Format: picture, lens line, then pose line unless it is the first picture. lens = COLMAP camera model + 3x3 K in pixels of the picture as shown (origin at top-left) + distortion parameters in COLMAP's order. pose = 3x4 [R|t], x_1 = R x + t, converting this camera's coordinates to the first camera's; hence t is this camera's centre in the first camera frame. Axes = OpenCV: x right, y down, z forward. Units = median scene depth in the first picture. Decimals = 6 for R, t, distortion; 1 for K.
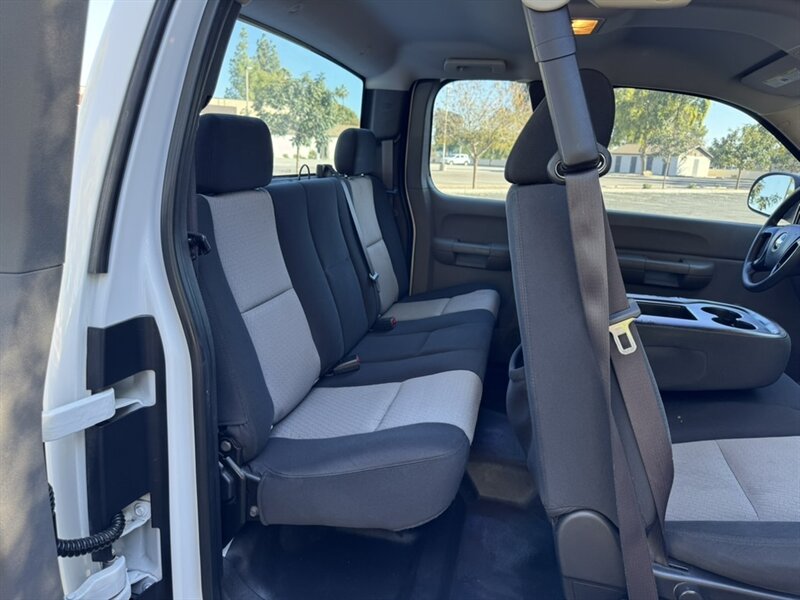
lens RADIAL K [[583.0, 0, 404.3], [0, 583.0, 305.4], [0, 0, 1]] dist [-0.010266, 0.023639]
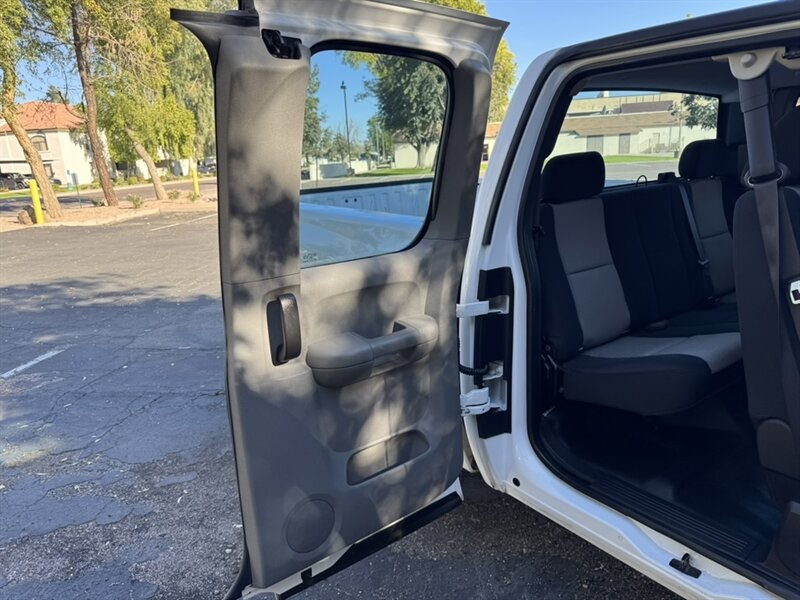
lens RADIAL K [[583.0, 0, 401.1], [0, 583.0, 300.5], [0, 0, 1]] dist [-0.010266, 0.023639]
pose [[0.772469, 0.066810, -0.631528, 0.466605], [-0.071189, 0.997293, 0.018429, 0.103659], [0.631049, 0.030722, 0.775134, -0.657901]]
